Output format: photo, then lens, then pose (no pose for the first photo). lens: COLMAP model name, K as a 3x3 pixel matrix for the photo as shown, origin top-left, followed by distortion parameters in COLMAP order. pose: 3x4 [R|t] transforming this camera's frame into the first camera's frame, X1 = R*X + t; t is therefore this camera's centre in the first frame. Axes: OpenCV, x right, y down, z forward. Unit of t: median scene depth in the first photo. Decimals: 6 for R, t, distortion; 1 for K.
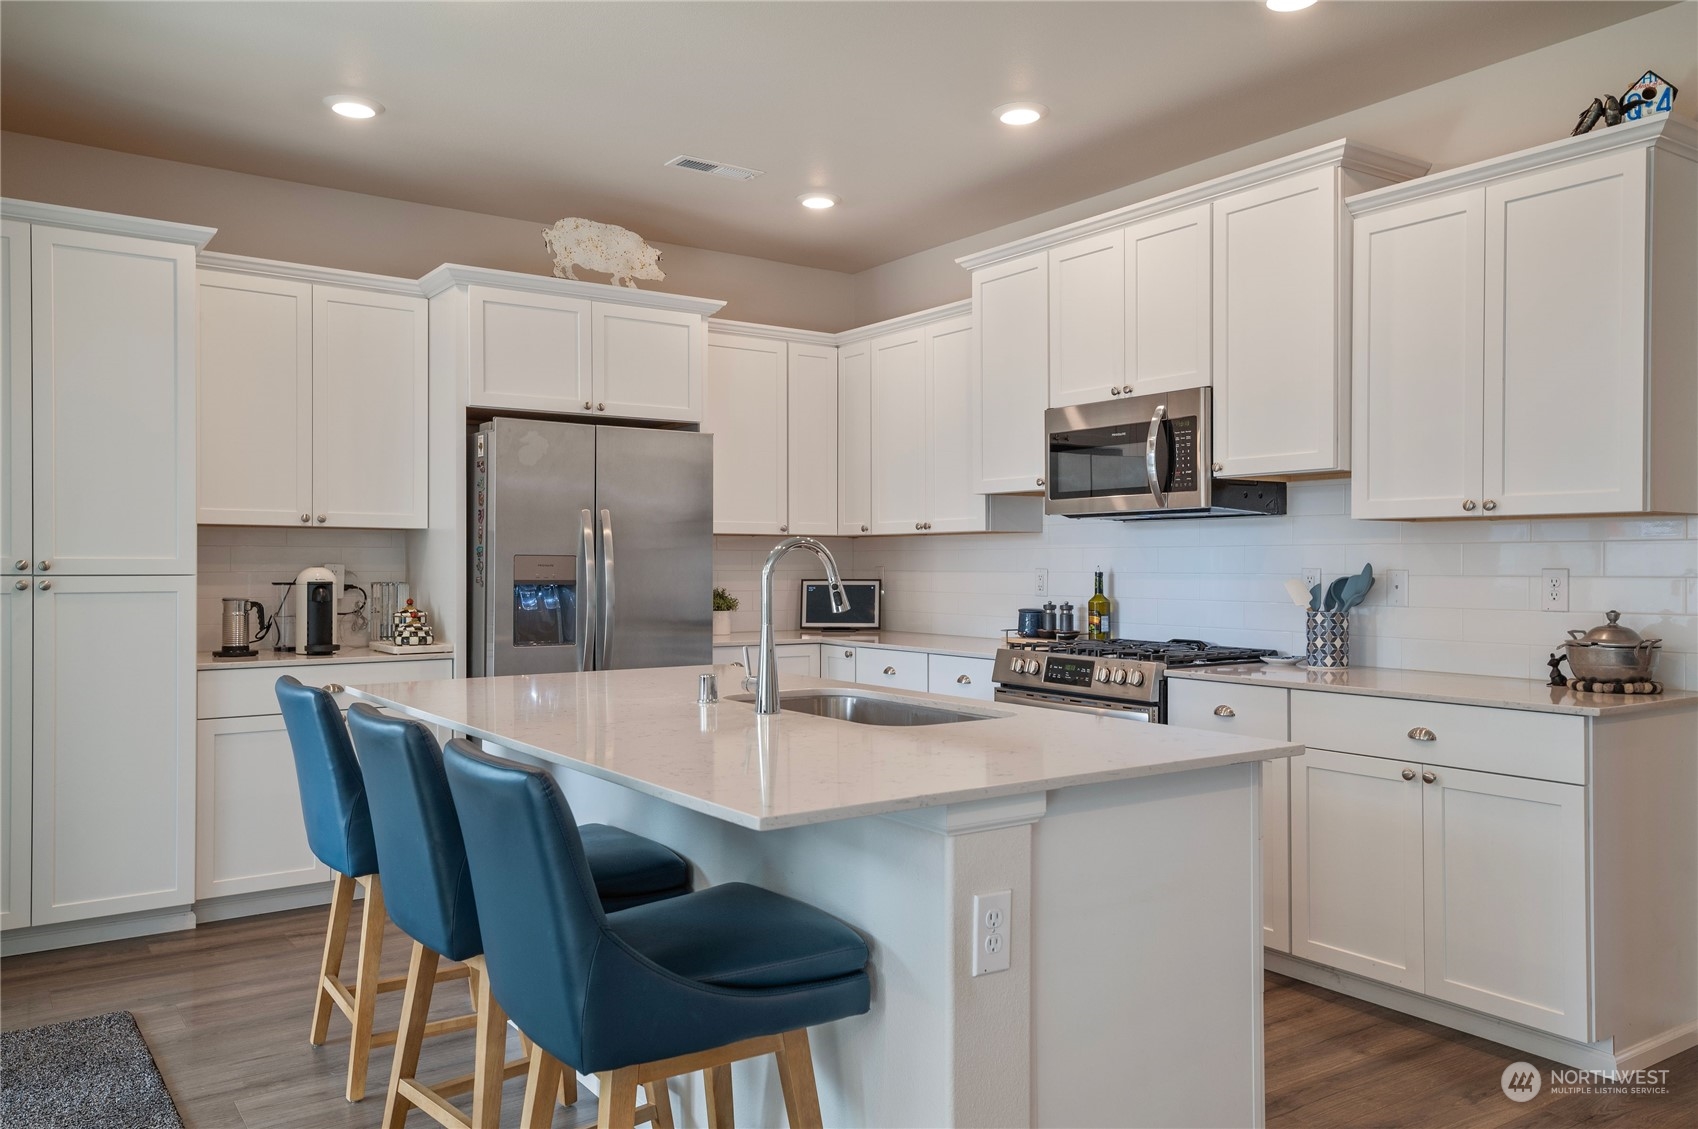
lens RADIAL K [[1260.2, 0, 849.0], [0, 1260.2, 564.5], [0, 0, 1]] dist [0.037365, 0.000675]
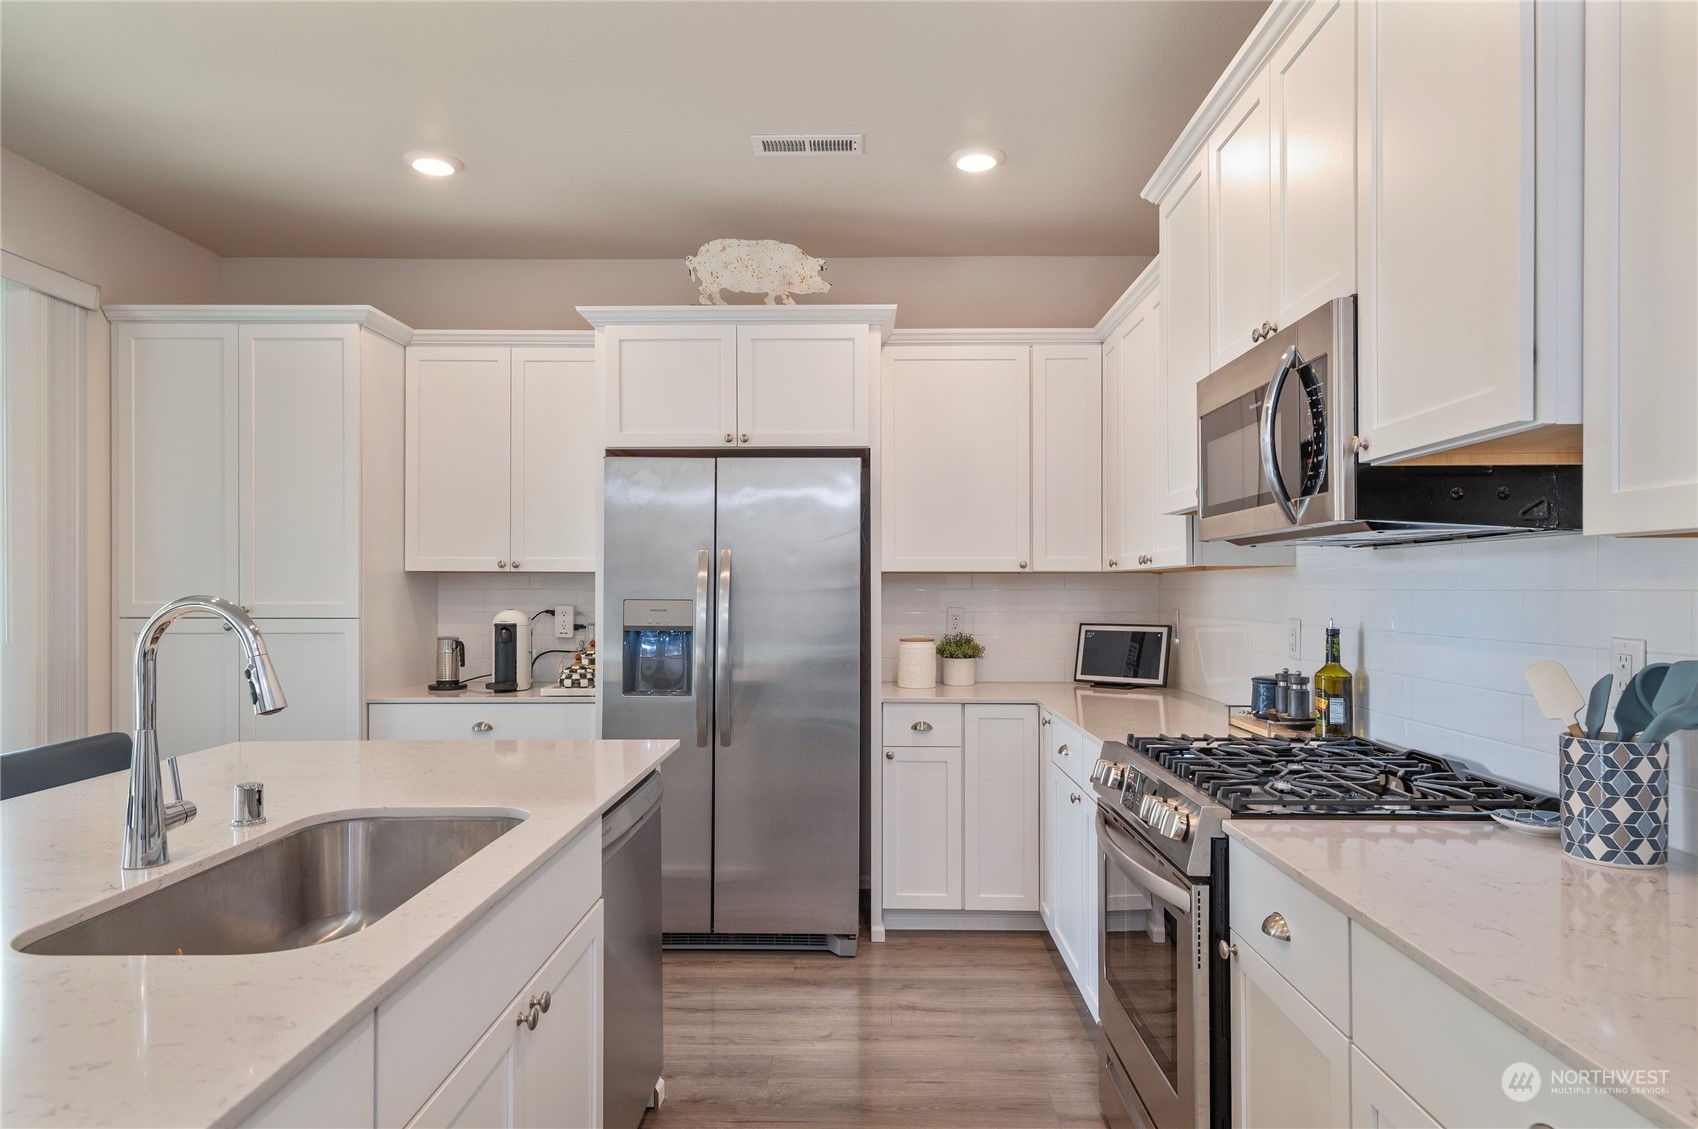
lens RADIAL K [[1030.3, 0, 851.4], [0, 1030.3, 582.5], [0, 0, 1]] dist [0.010547, 0.000291]
pose [[0.810850, -0.004617, -0.585235, 0.329099], [0.000651, 0.999975, -0.006988, -0.014860], [0.585253, 0.005285, 0.810833, 0.466489]]
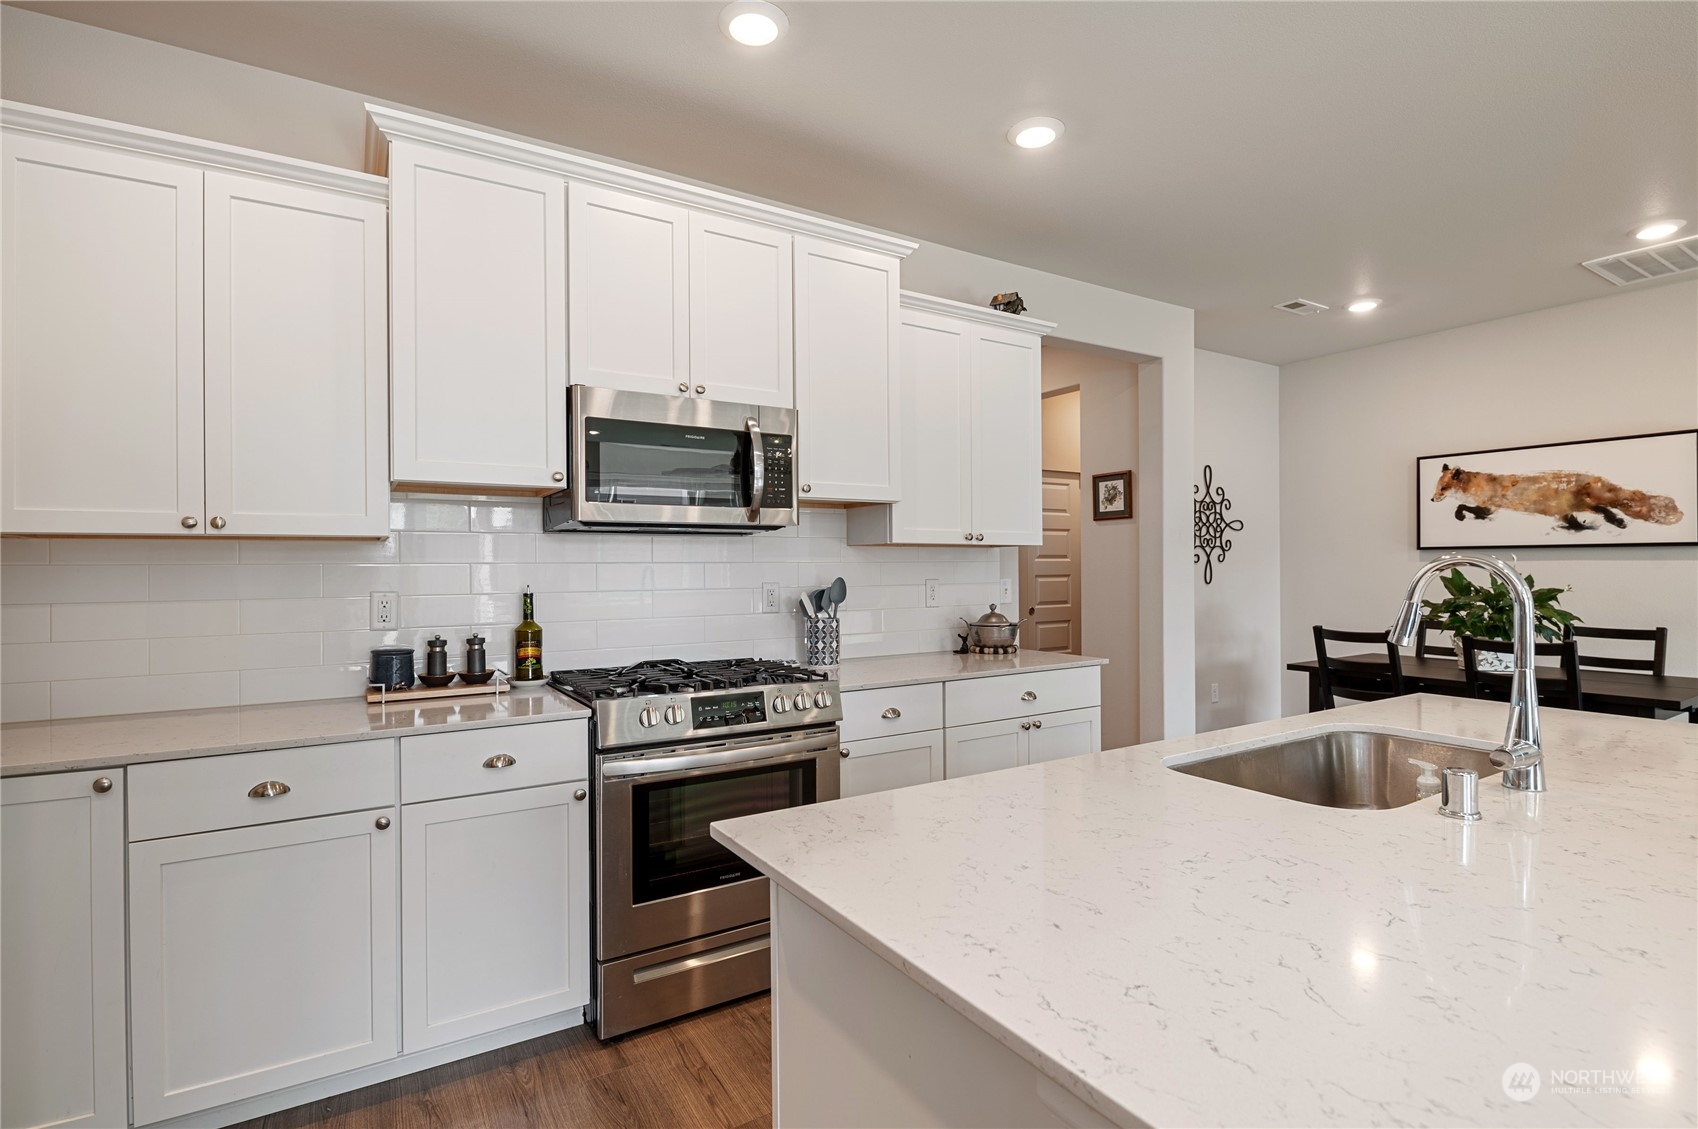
lens RADIAL K [[805.4, 0, 849.0], [0, 805.4, 564.5], [0, 0, 1]] dist [0.004039, -0.011031]
pose [[0.052077, 0.002330, 0.998640, -0.334347], [0.008286, 0.999962, -0.002765, -0.010020], [-0.998609, 0.008418, 0.052056, 0.821383]]
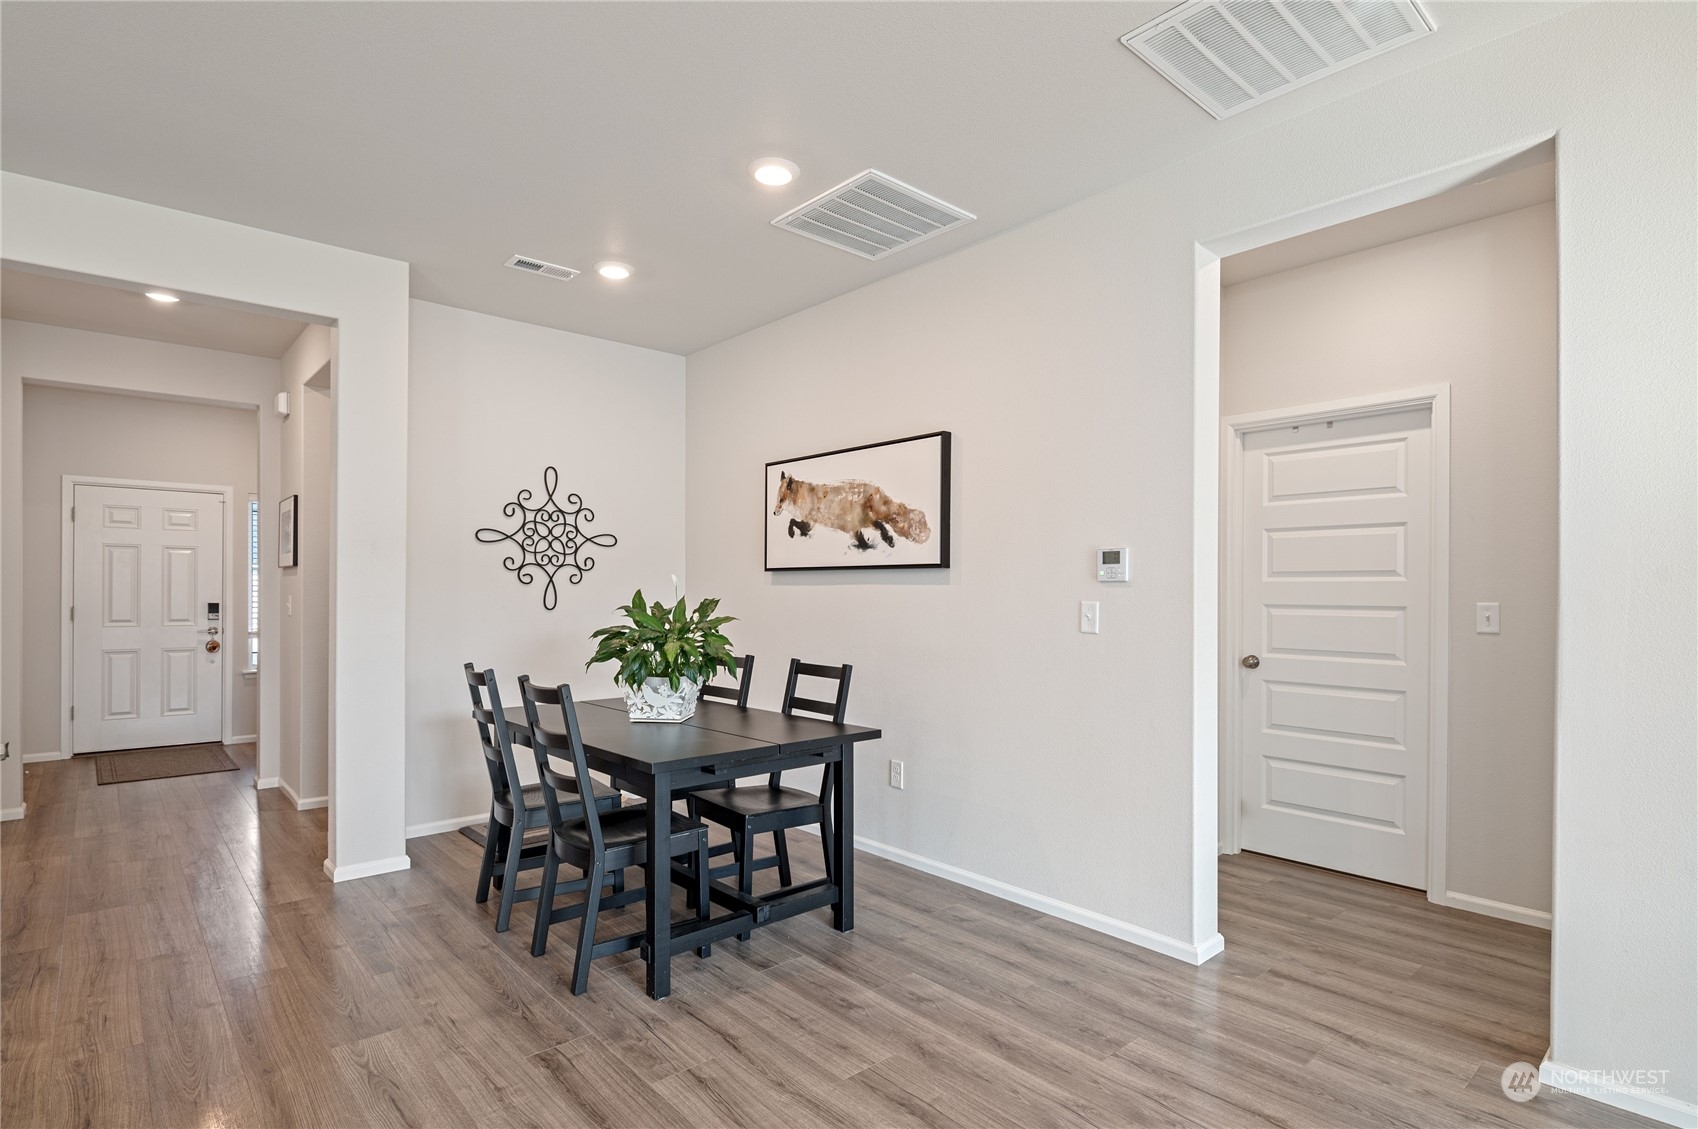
lens RADIAL K [[848.9, 0, 842.1], [0, 848.9, 590.7], [0, 0, 1]] dist [0.015519, -0.017989]
pose [[-0.112038, -0.000363, 0.993704, -0.195775], [-0.000125, 1.000000, 0.000351, -0.004216], [-0.993704, -0.000085, -0.112038, 0.125173]]
